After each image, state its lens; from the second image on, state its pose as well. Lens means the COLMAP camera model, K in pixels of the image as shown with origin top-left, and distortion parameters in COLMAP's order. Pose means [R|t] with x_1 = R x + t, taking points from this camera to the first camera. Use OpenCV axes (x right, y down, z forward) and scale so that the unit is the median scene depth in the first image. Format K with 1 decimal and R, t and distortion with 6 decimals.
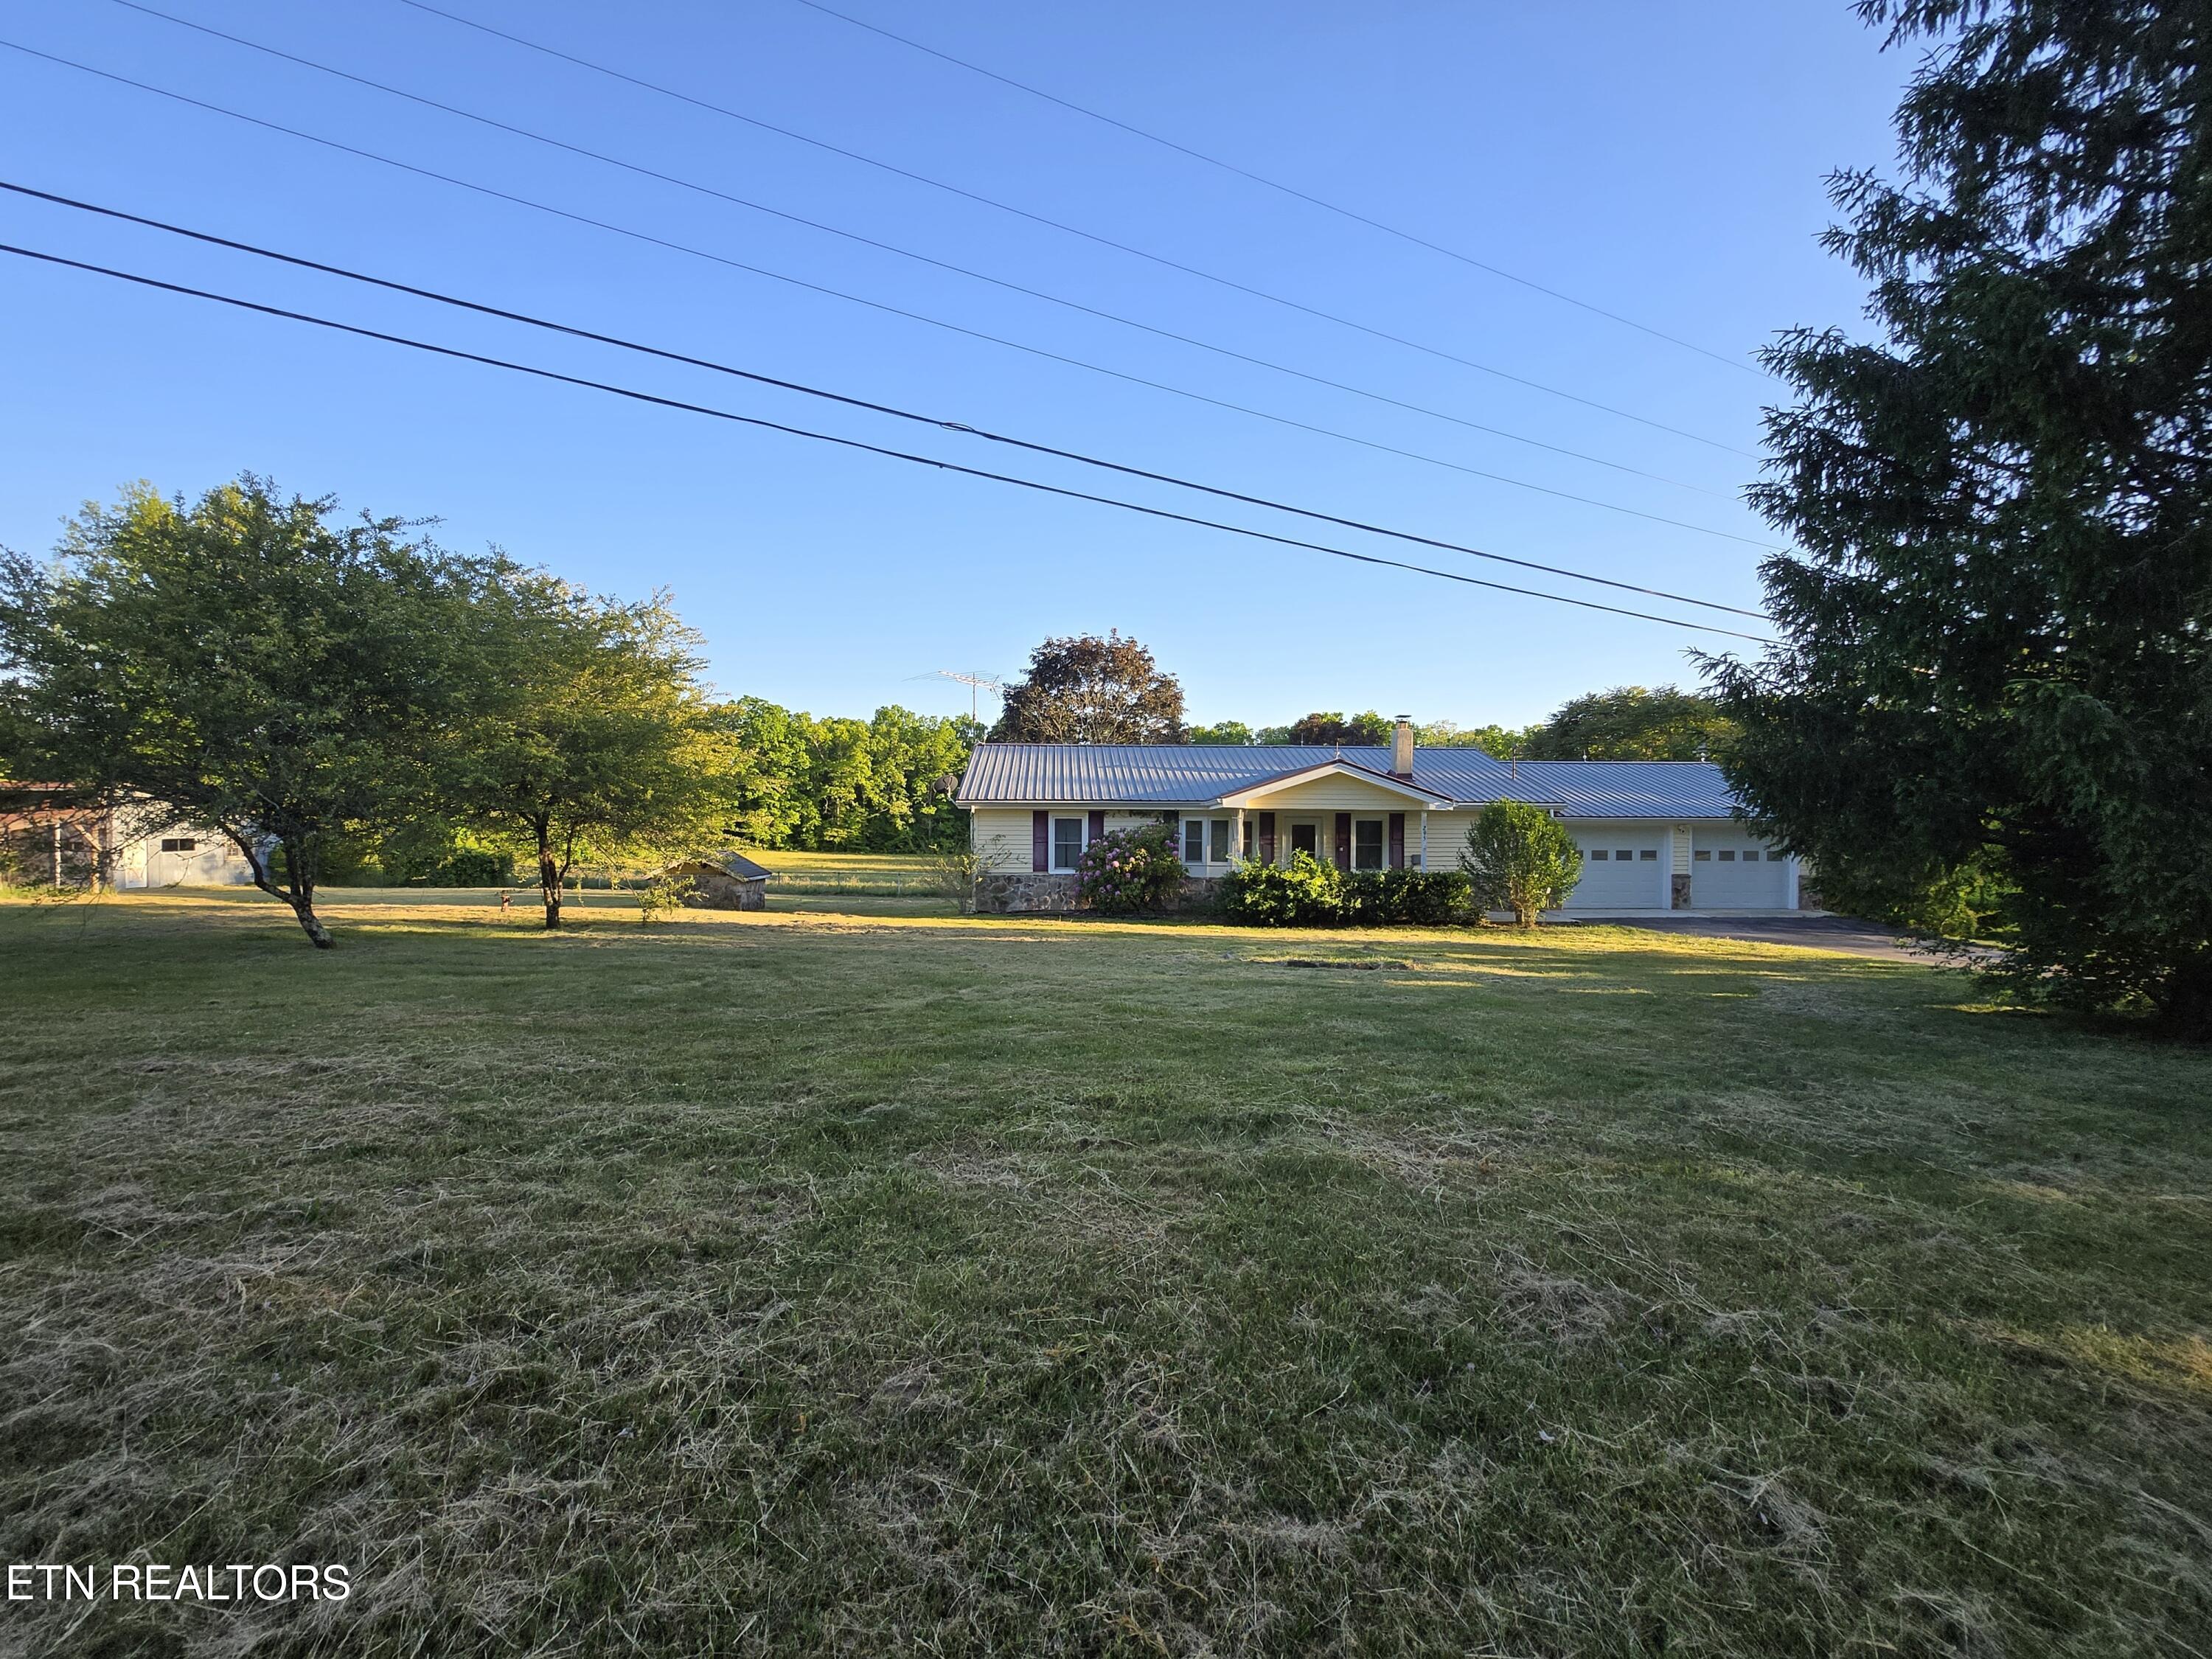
lens RADIAL K [[934.0, 0, 1090.2], [0, 934.0, 823.8], [0, 0, 1]] dist [0.001059, -0.001173]
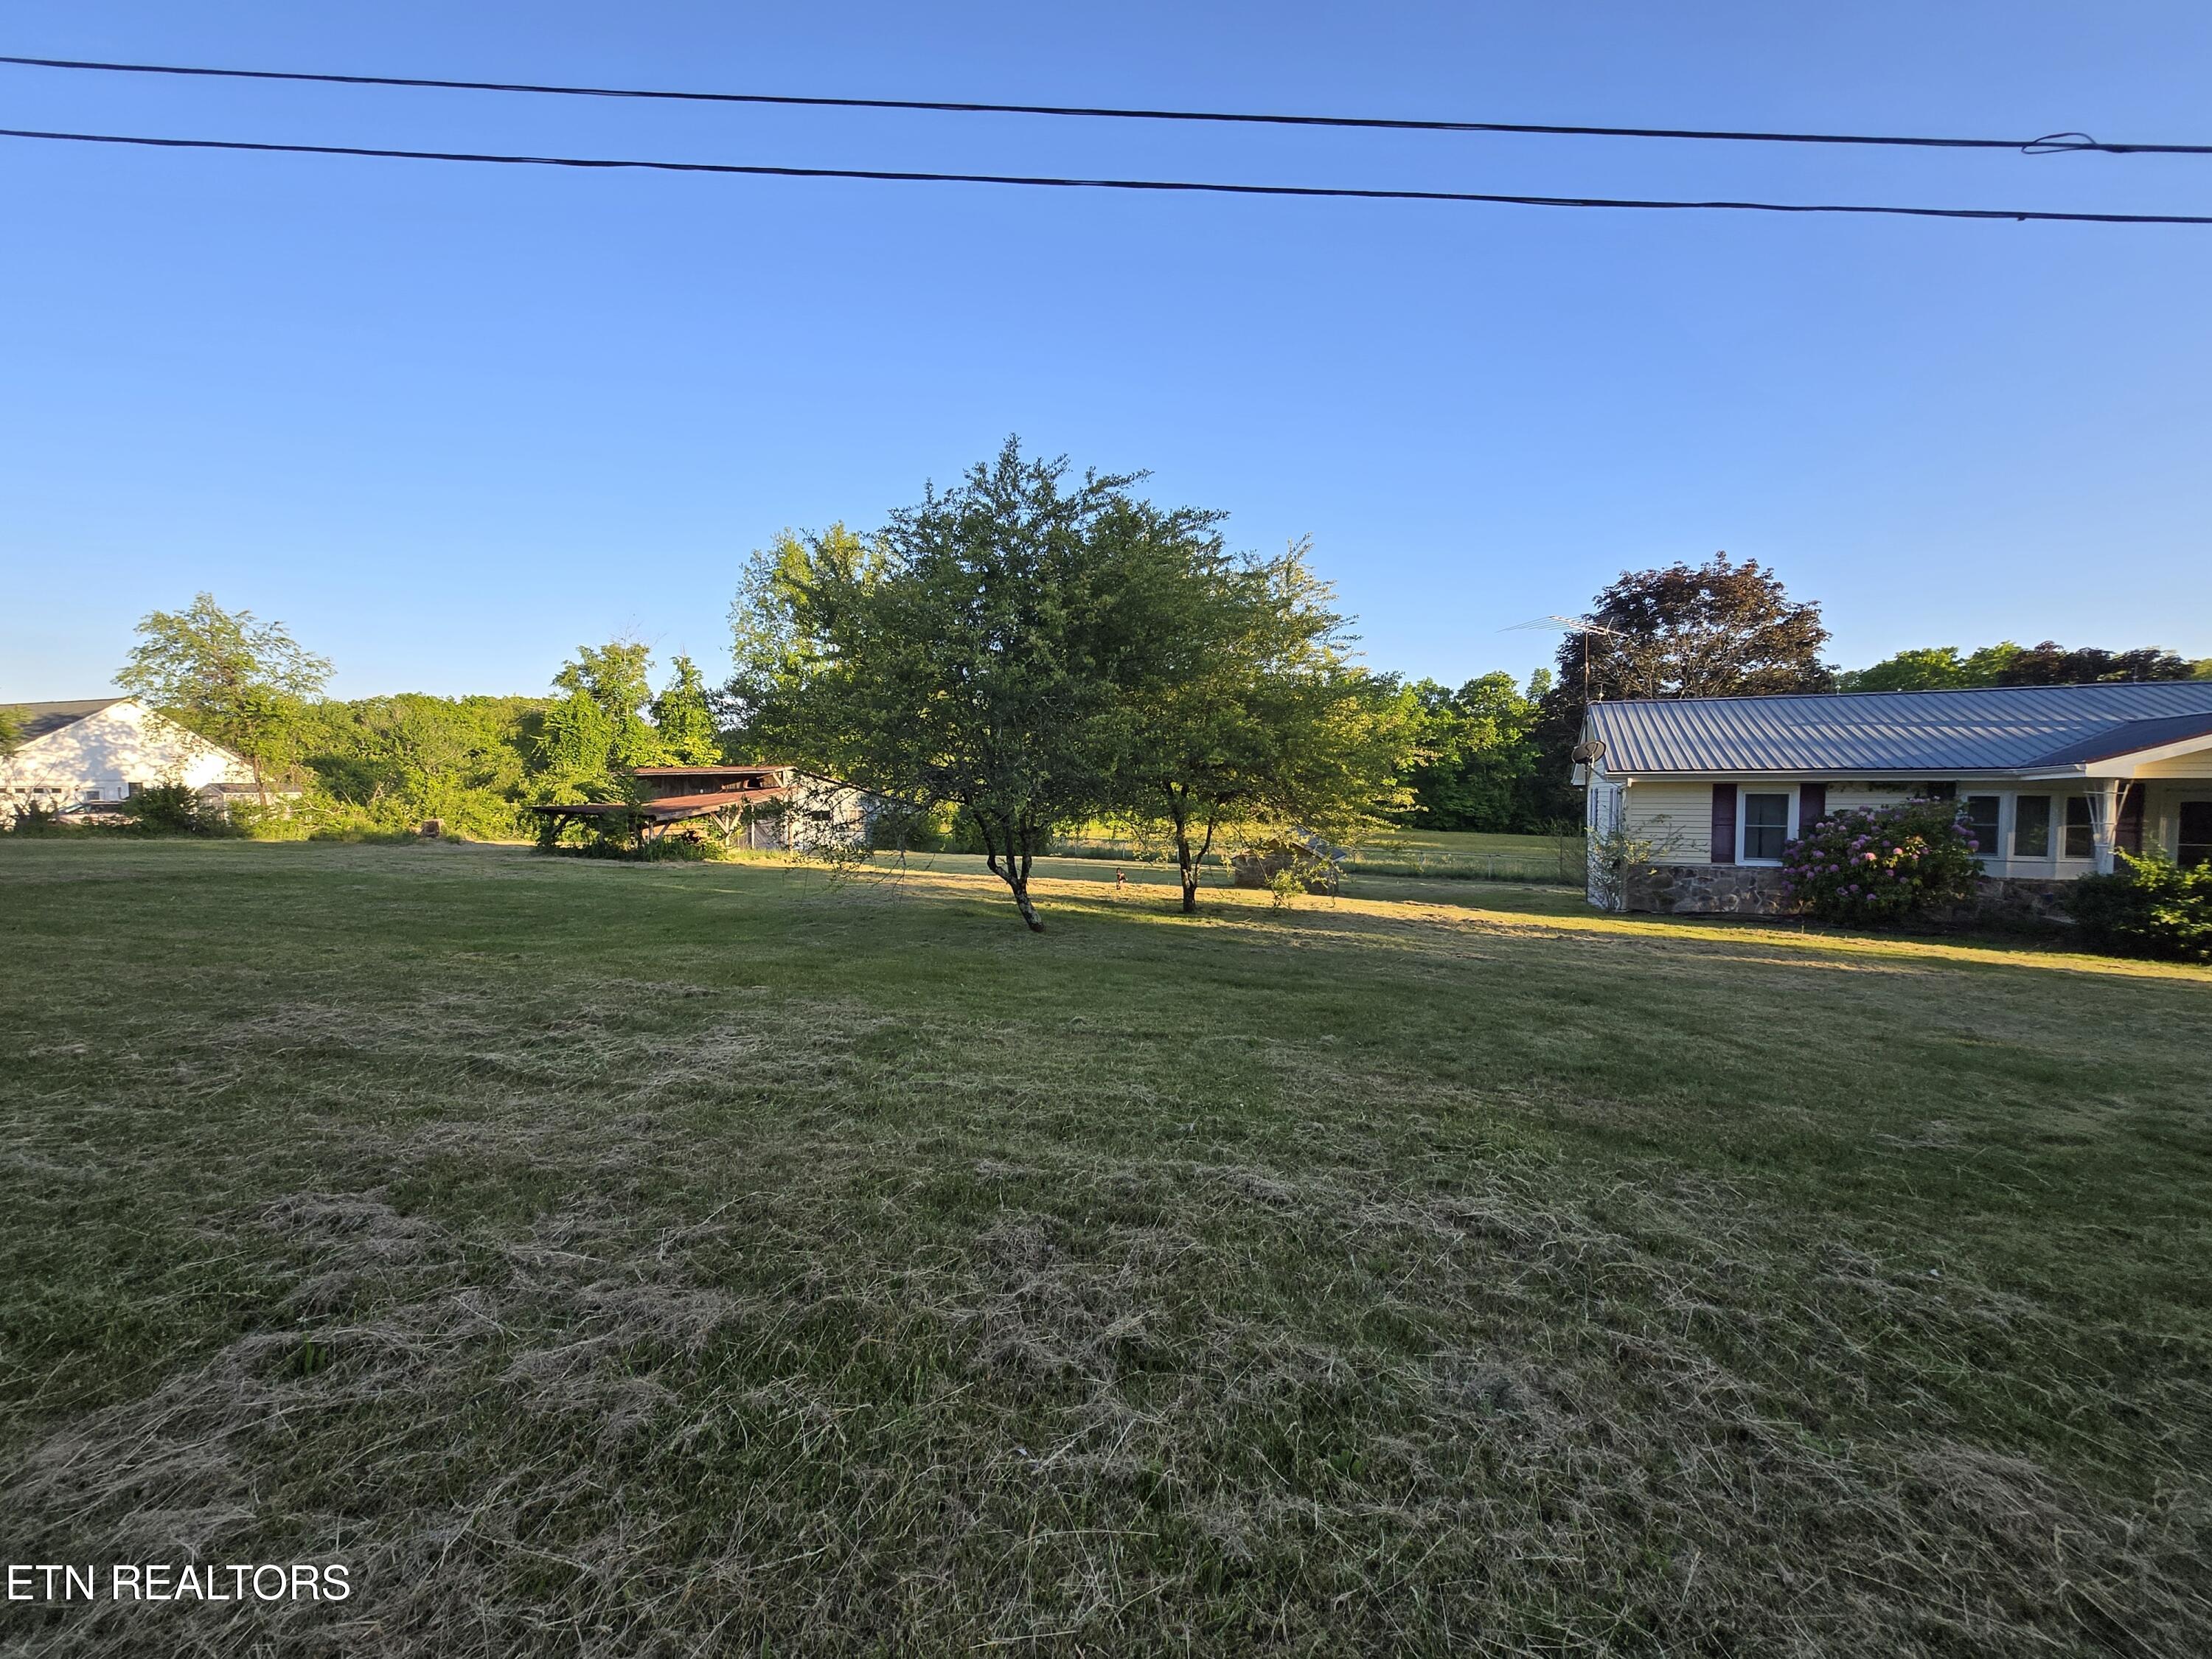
lens RADIAL K [[934.0, 0, 1090.2], [0, 934.0, 823.8], [0, 0, 1]] dist [0.001059, -0.001173]
pose [[0.897438, 0.010838, -0.441007, -0.181918], [0.002445, 0.999561, 0.029541, -0.004951], [0.441134, -0.027589, 0.897017, 0.077232]]
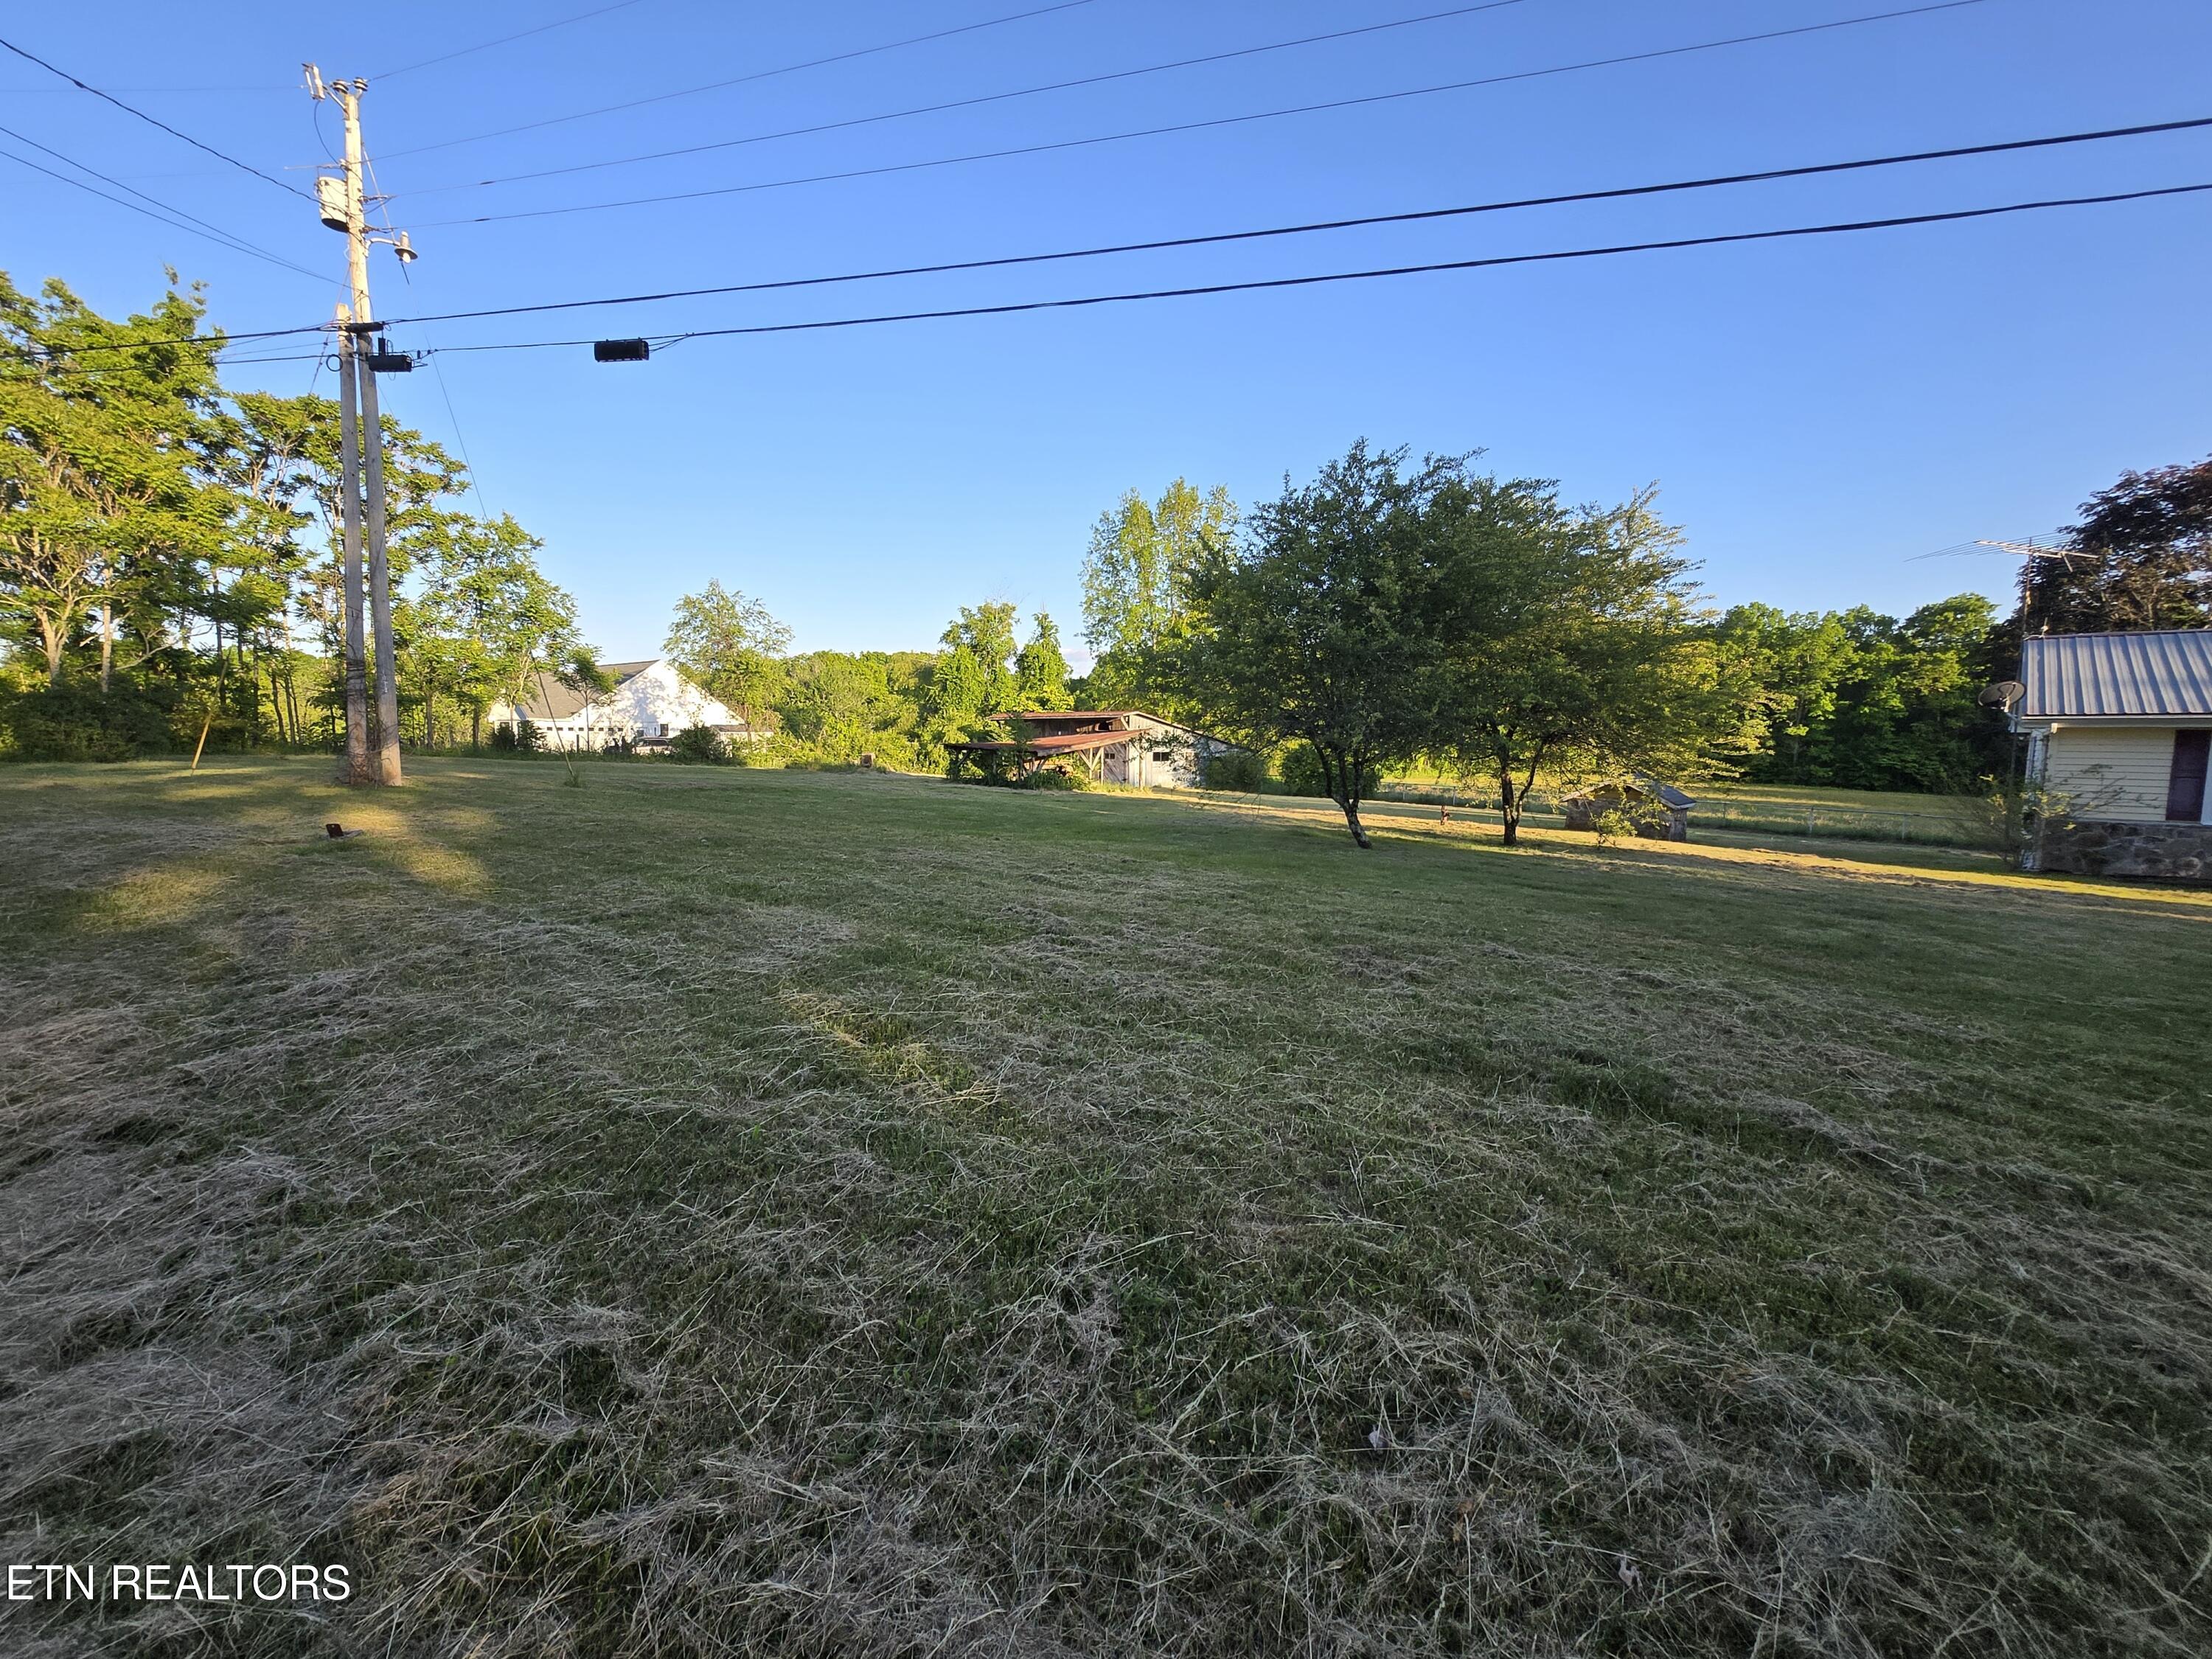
lens RADIAL K [[927.3, 0, 1085.6], [0, 927.3, 826.0], [0, 0, 1]] dist [-0.003334, 0.000240]
pose [[0.692539, 0.071791, -0.717799, -0.122617], [-0.008706, 0.995795, 0.091195, 0.000994], [0.721328, -0.056907, 0.690252, -0.032477]]
